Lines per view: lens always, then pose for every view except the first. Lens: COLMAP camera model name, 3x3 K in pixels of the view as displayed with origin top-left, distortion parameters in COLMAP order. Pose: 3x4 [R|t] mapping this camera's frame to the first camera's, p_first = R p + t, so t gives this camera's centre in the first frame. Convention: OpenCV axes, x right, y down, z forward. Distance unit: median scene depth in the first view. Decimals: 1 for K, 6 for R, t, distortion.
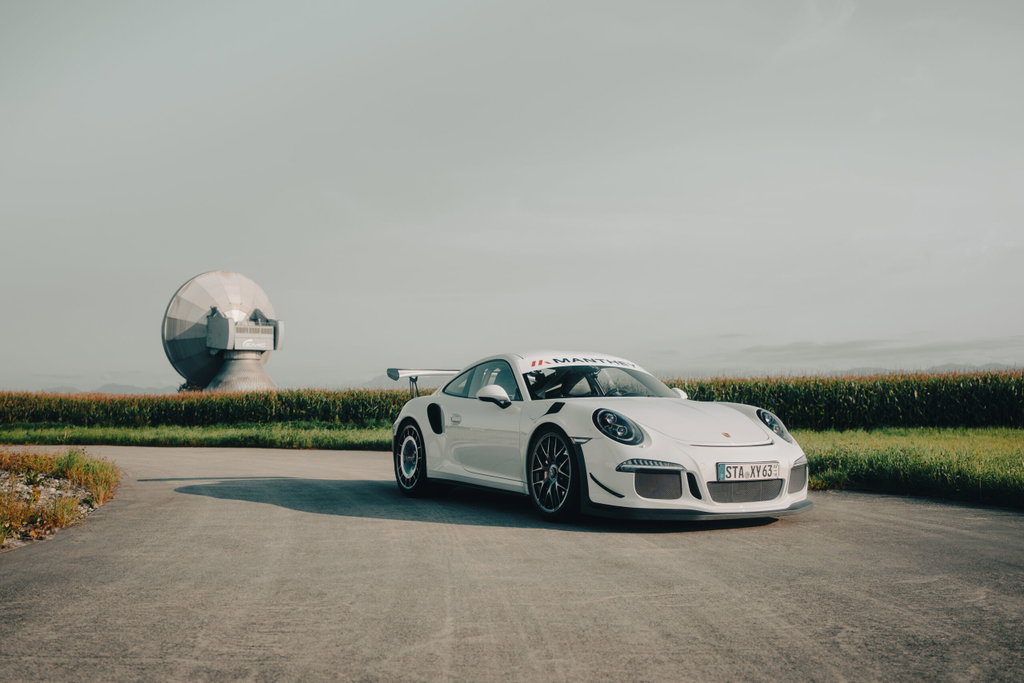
lens RADIAL K [[1019.6, 0, 512.0], [0, 1019.6, 341.5], [0, 0, 1]] dist [-0.085008, 0.001887]
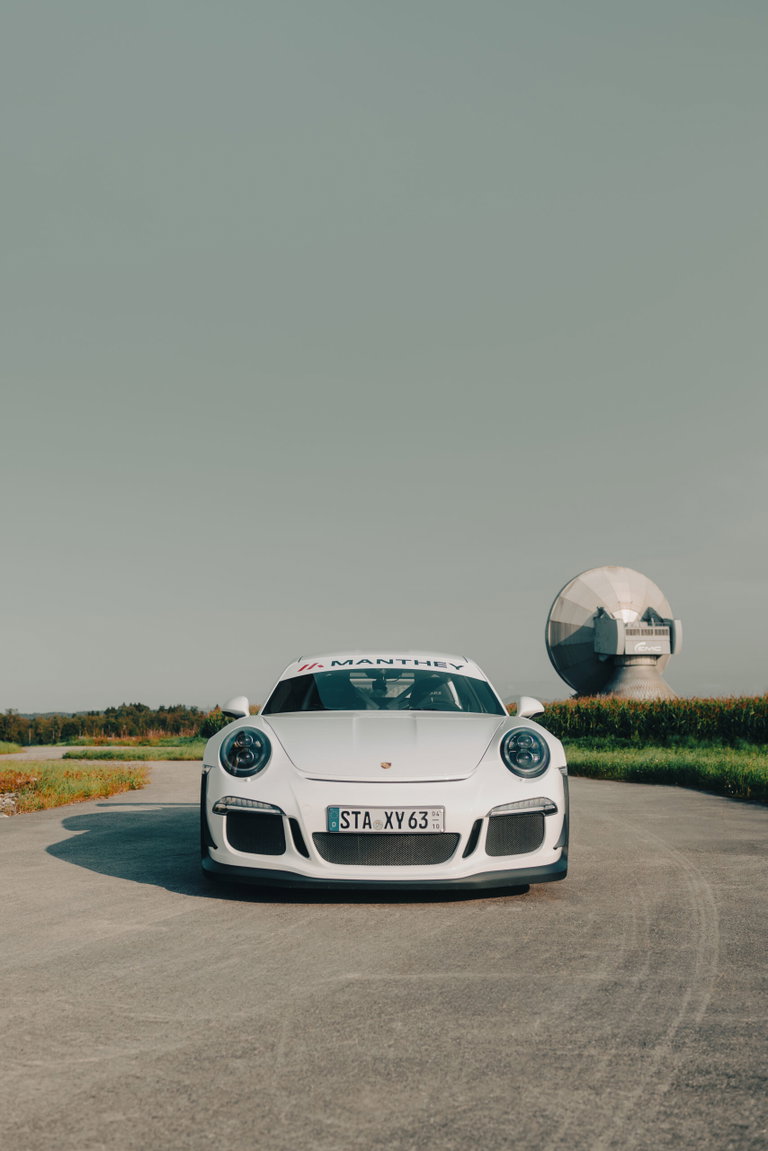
lens RADIAL K [[1163.0, 0, 384.0], [0, 1163.0, 575.5], [0, 0, 1]] dist [0.062641, -0.000158]
pose [[0.890285, -0.059681, -0.451476, 0.522598], [0.033070, 0.997231, -0.066611, 0.013750], [0.454201, 0.044373, 0.889793, 0.252173]]
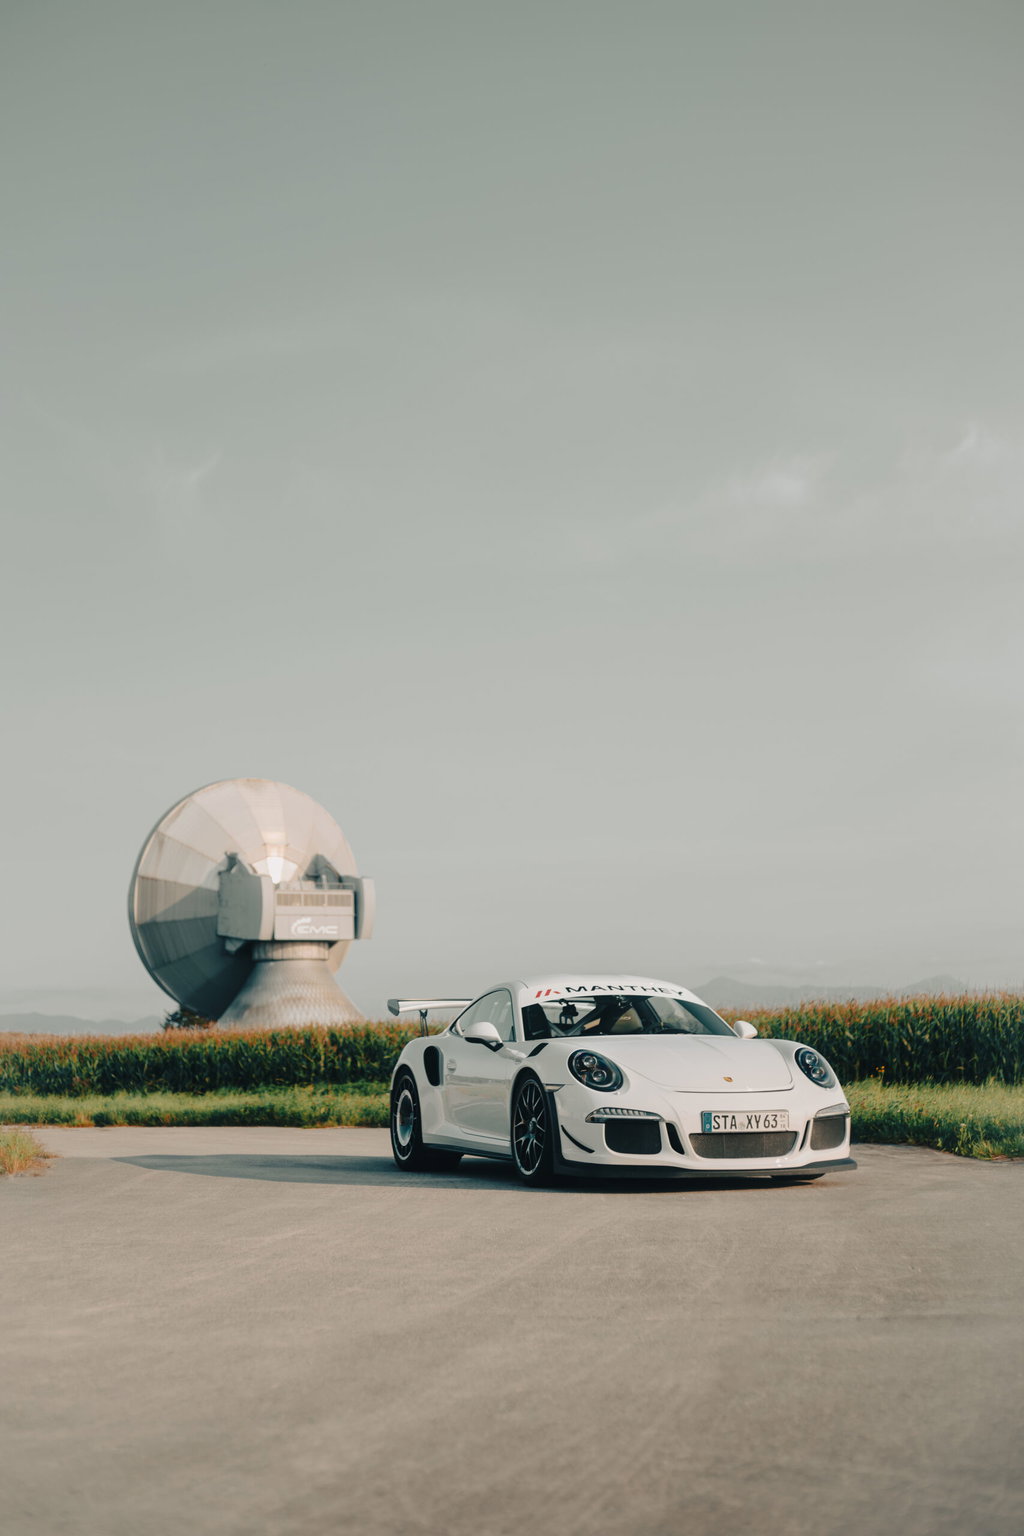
lens RADIAL K [[2156.4, 0, 512.0], [0, 2156.4, 768.0], [0, 0, 1]] dist [-0.136181, -0.021923]
pose [[0.987316, -0.034064, -0.155073, 0.286831], [0.023510, 0.997313, -0.069389, -0.040658], [0.157020, 0.064864, 0.985463, -0.709922]]
